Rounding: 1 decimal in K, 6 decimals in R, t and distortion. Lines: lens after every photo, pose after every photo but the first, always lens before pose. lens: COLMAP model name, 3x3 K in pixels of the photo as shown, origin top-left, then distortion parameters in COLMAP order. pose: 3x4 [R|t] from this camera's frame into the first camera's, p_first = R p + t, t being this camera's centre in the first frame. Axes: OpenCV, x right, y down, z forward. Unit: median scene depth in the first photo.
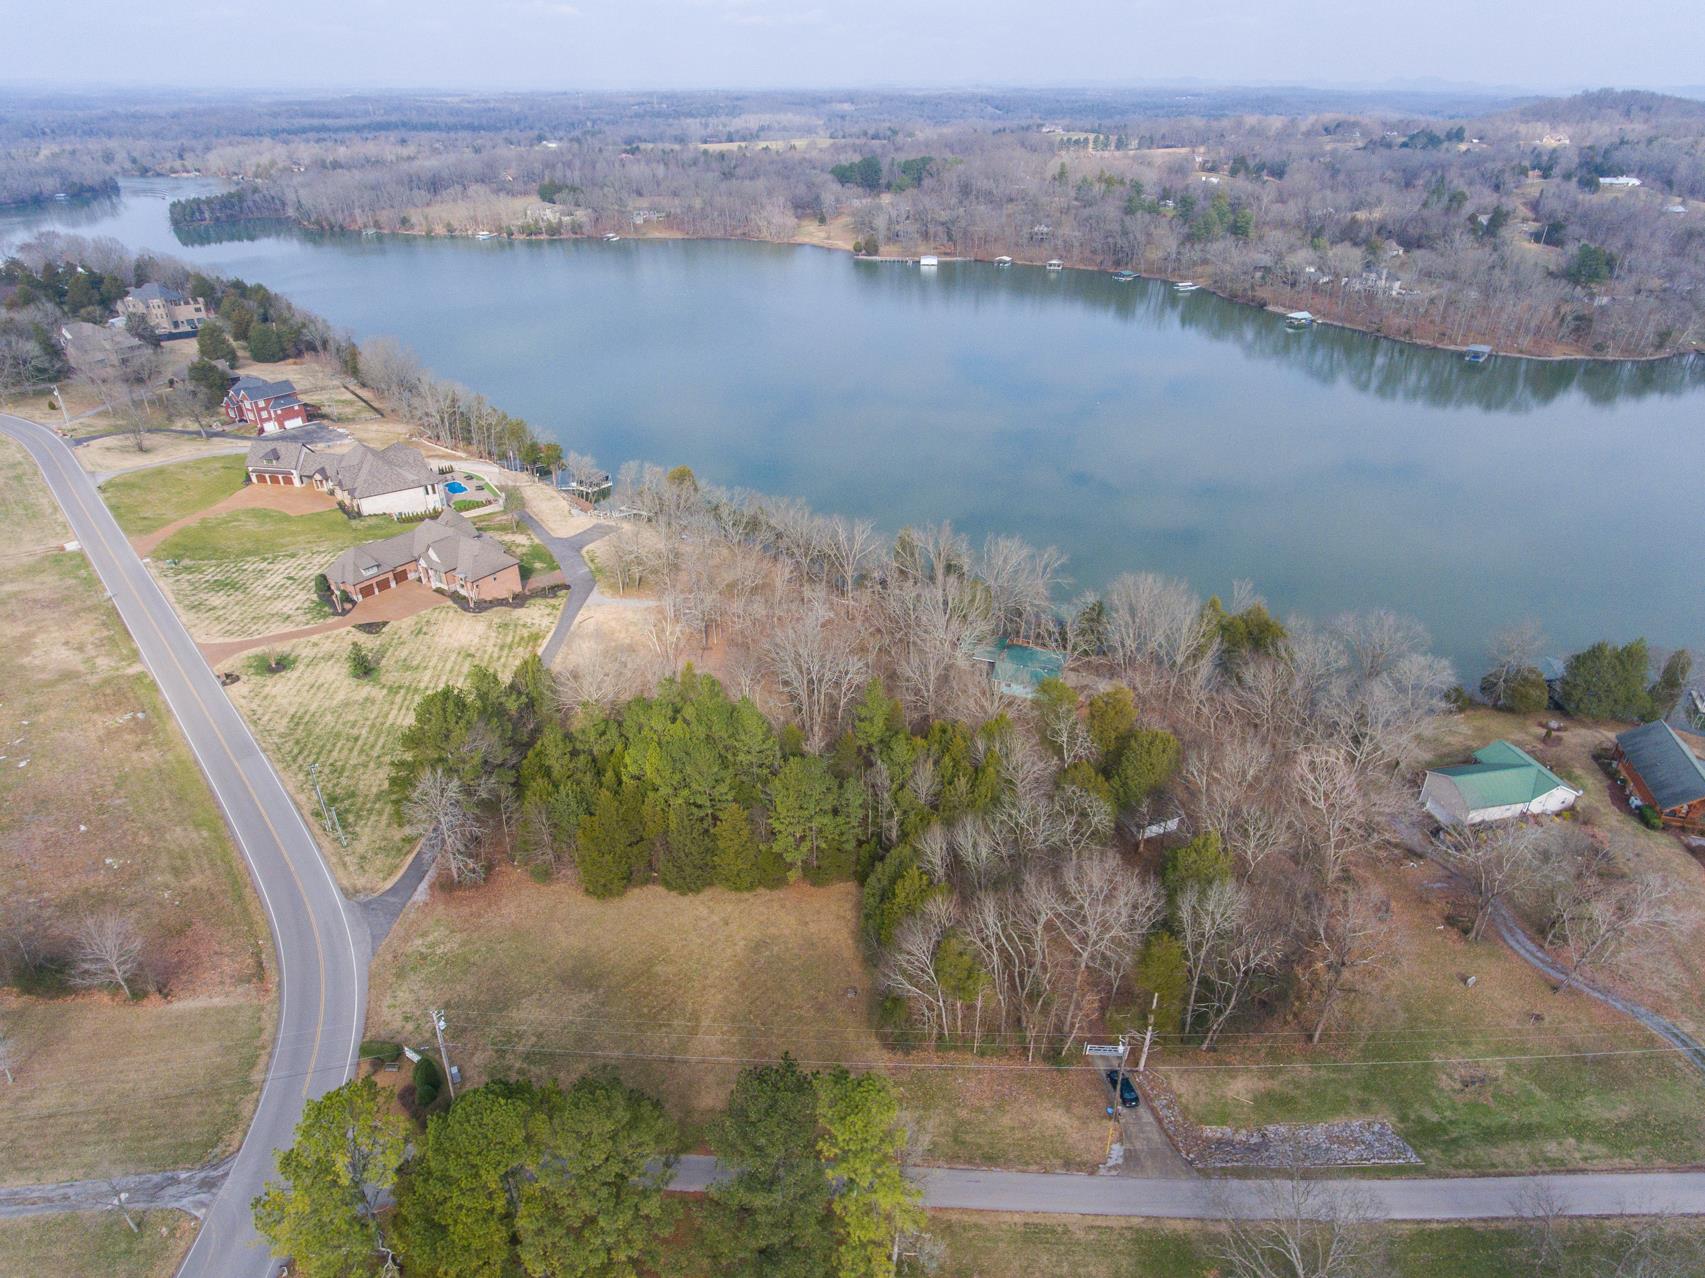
lens RADIAL K [[997.6, 0, 862.0], [0, 997.6, 638.6], [0, 0, 1]] dist [0.002024, -0.003957]
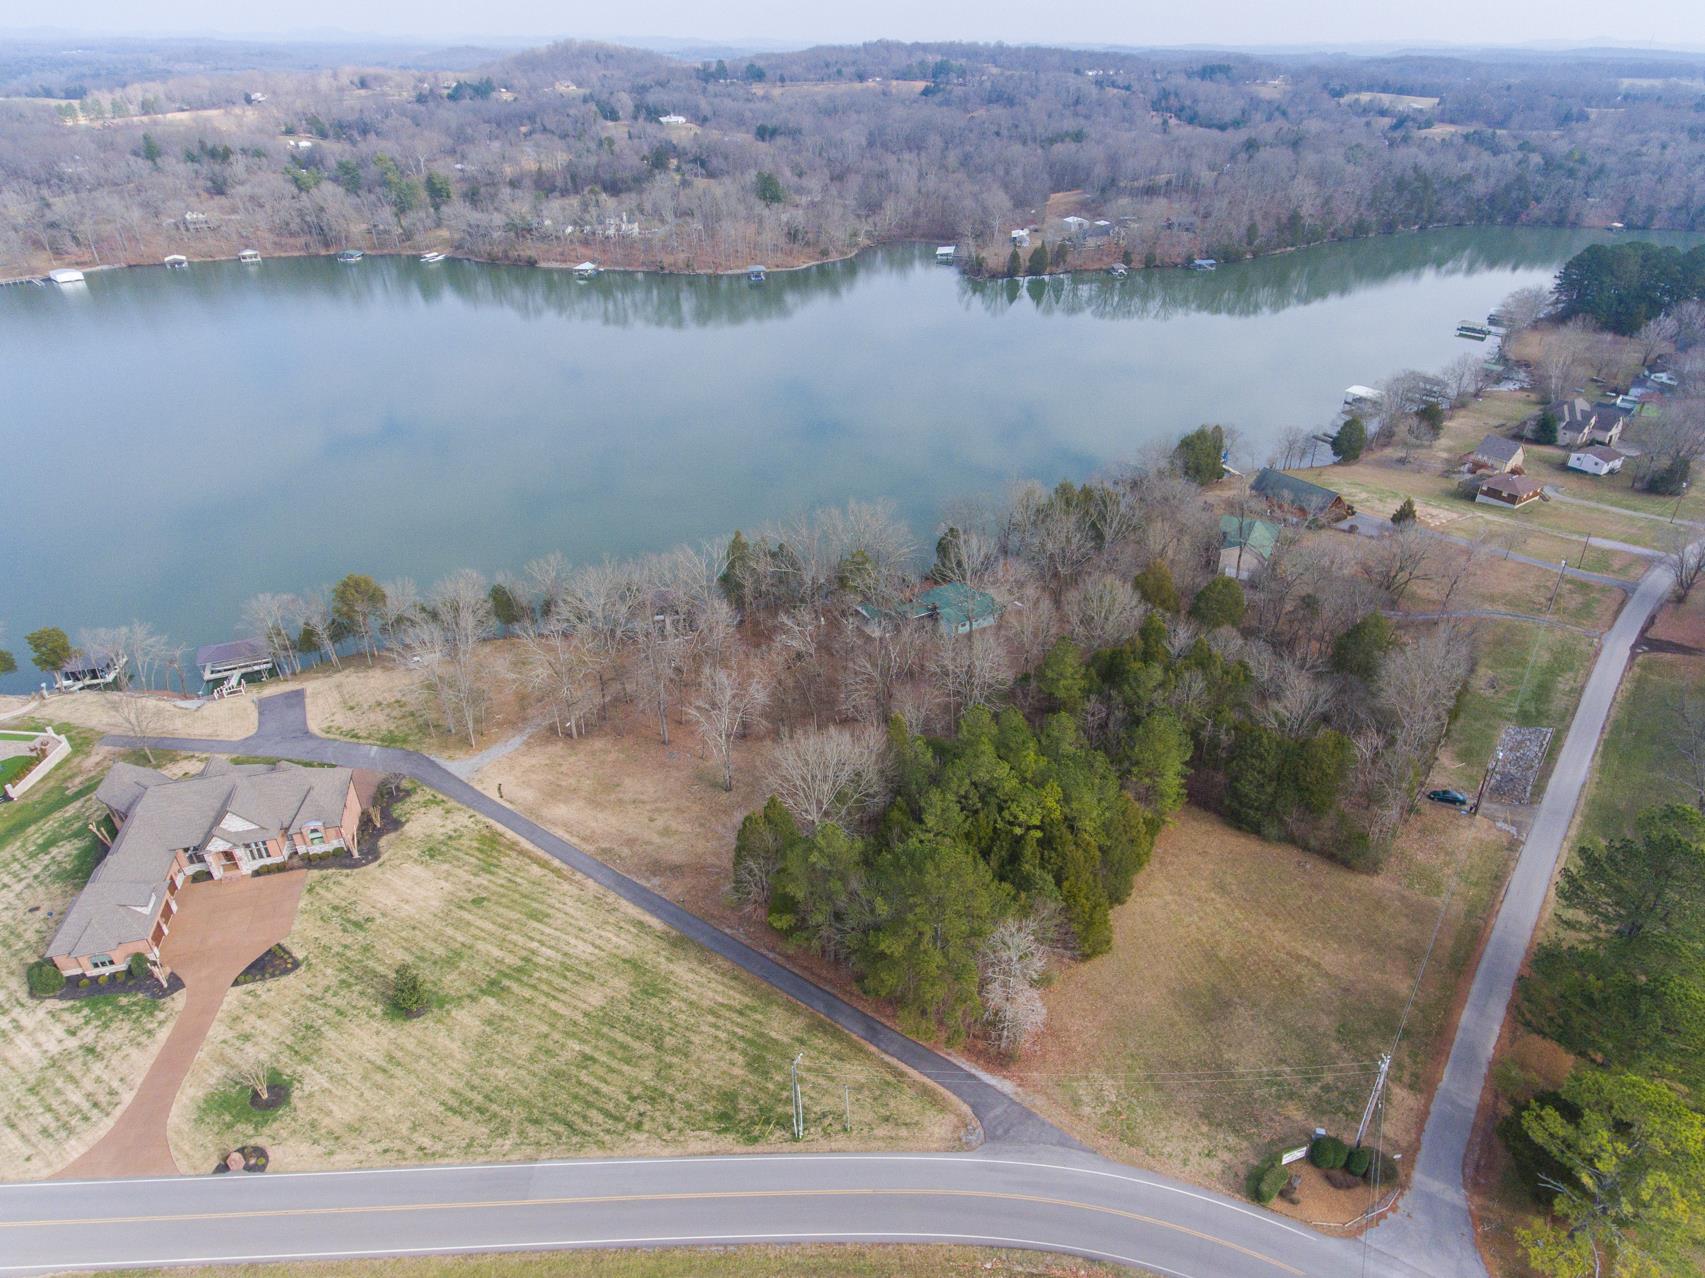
lens RADIAL K [[997.6, 0, 863.1], [0, 997.6, 643.8], [0, 0, 1]] dist [0.002024, -0.003957]
pose [[0.625423, -0.403869, 0.667634, -0.552000], [0.376102, 0.905706, 0.195562, -0.158662], [-0.683662, 0.128789, 0.718345, 0.281430]]
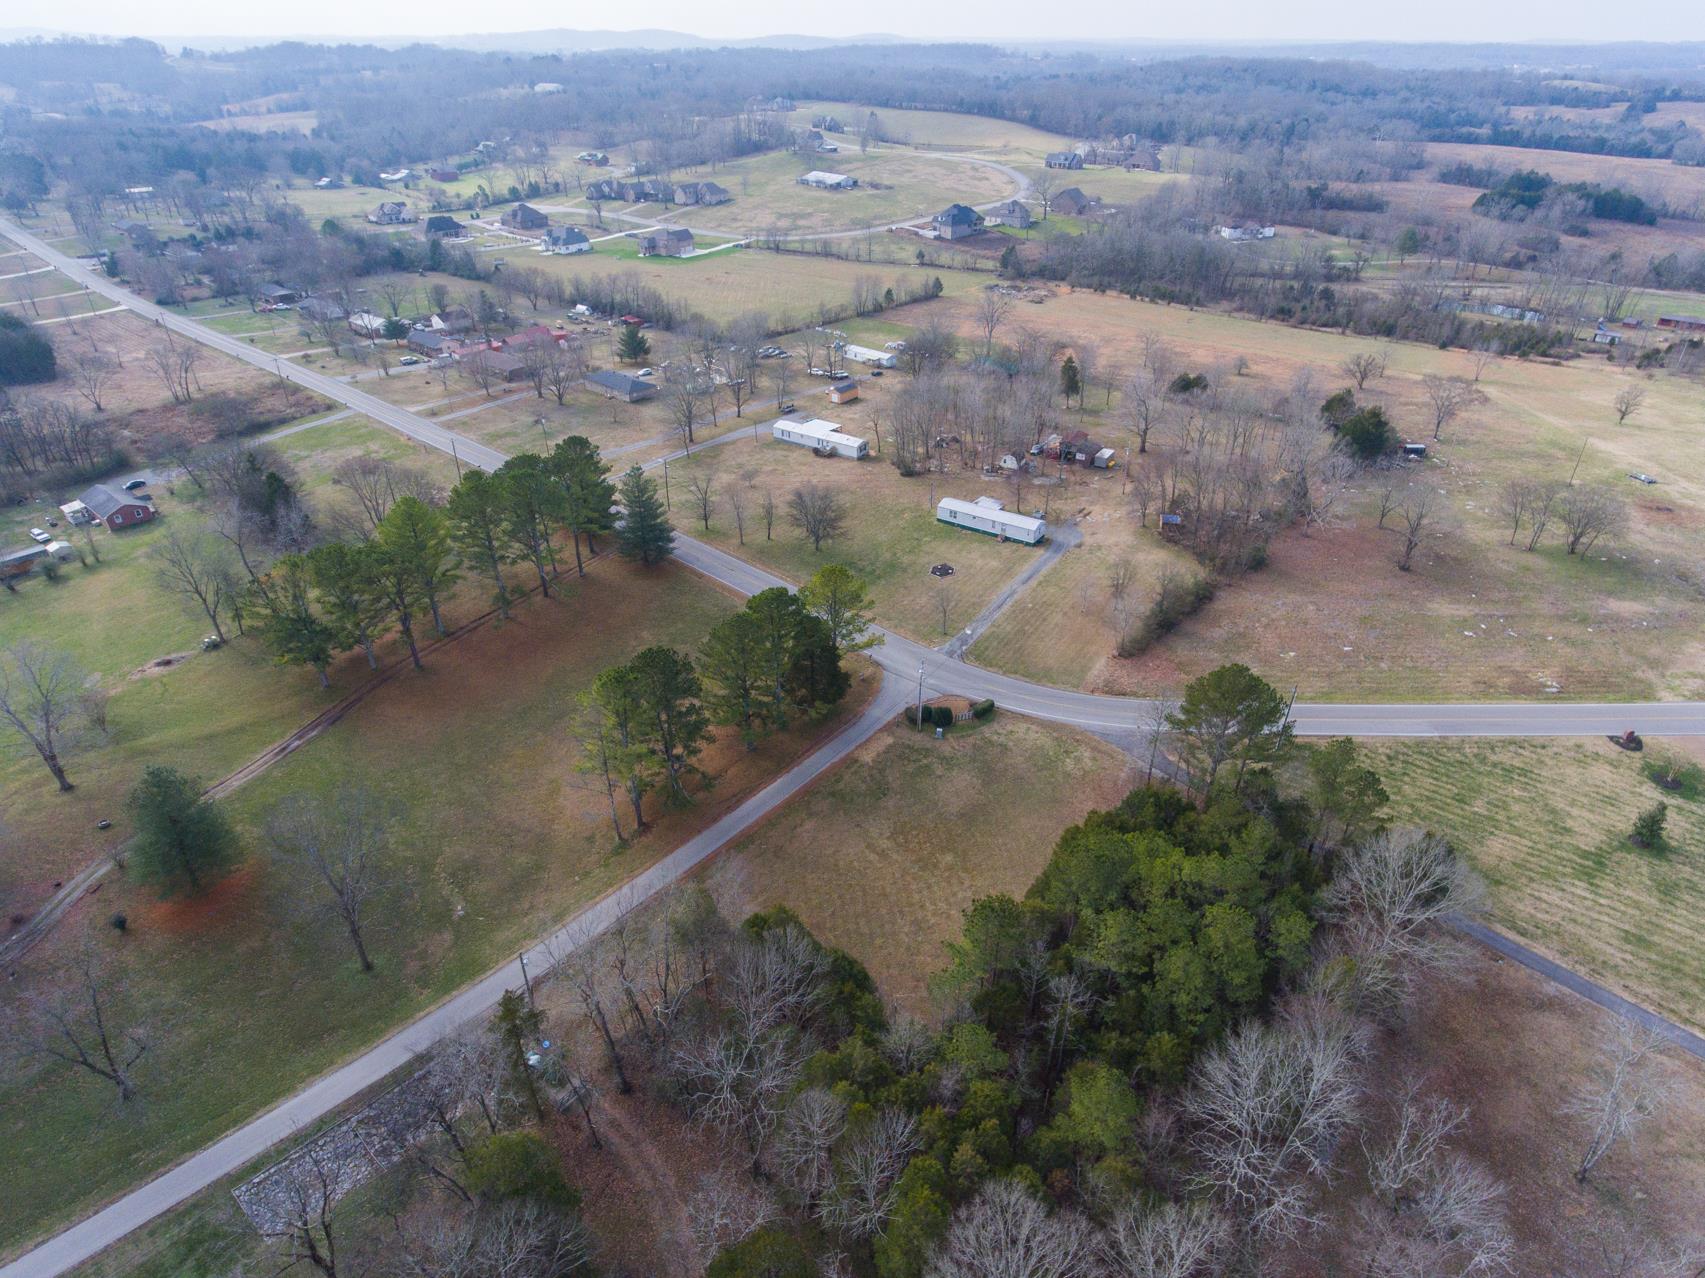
lens RADIAL K [[997.6, 0, 862.8], [0, 997.6, 640.1], [0, 0, 1]] dist [0.002024, -0.003957]
pose [[-0.676034, 0.380461, -0.631053, 0.265792], [-0.359515, 0.577250, 0.733165, -0.332468], [0.643216, 0.722517, -0.253459, 0.597537]]
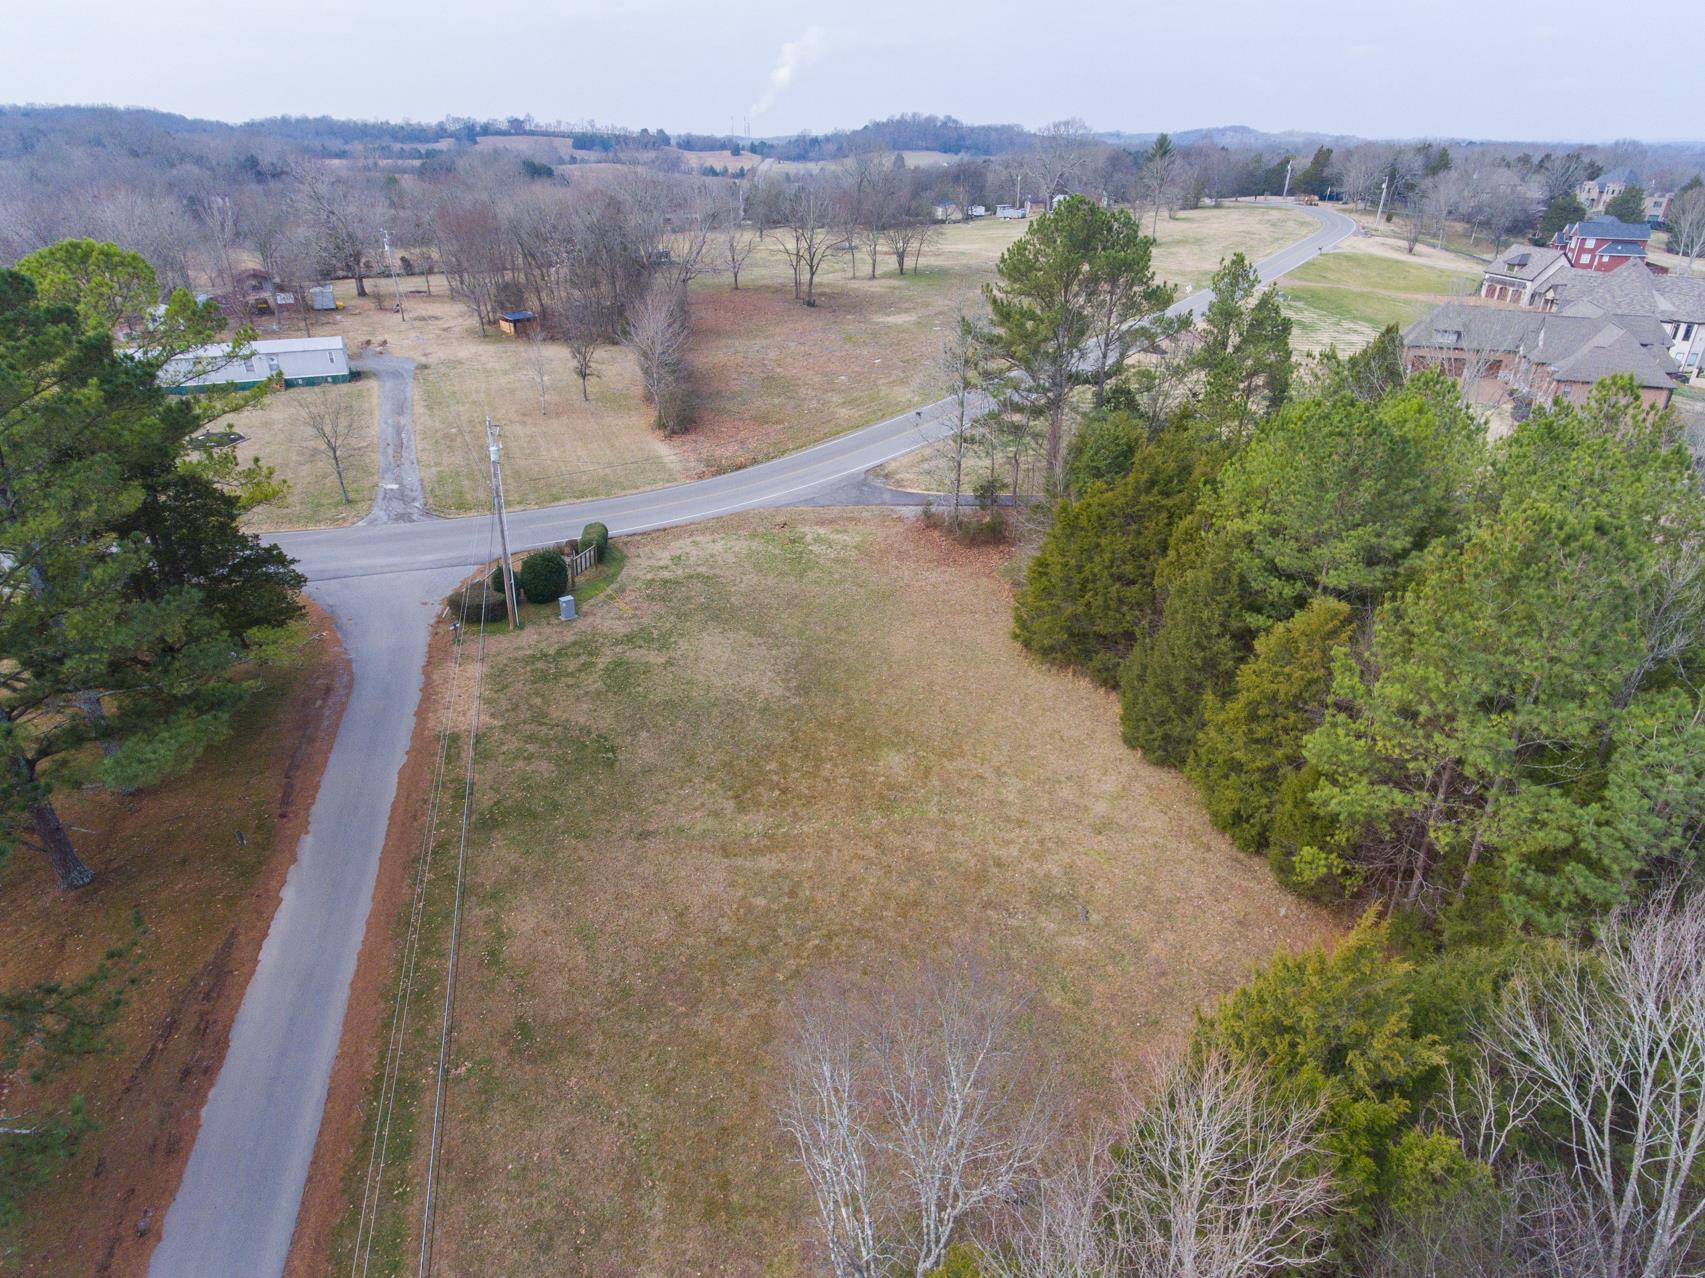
lens RADIAL K [[997.6, 0, 863.2], [0, 997.6, 641.8], [0, 0, 1]] dist [0.002024, -0.003957]
pose [[0.245885, 0.434287, -0.866565, 0.084770], [-0.474327, 0.833567, 0.283161, 0.098240], [0.845313, 0.341411, 0.410956, 0.453594]]
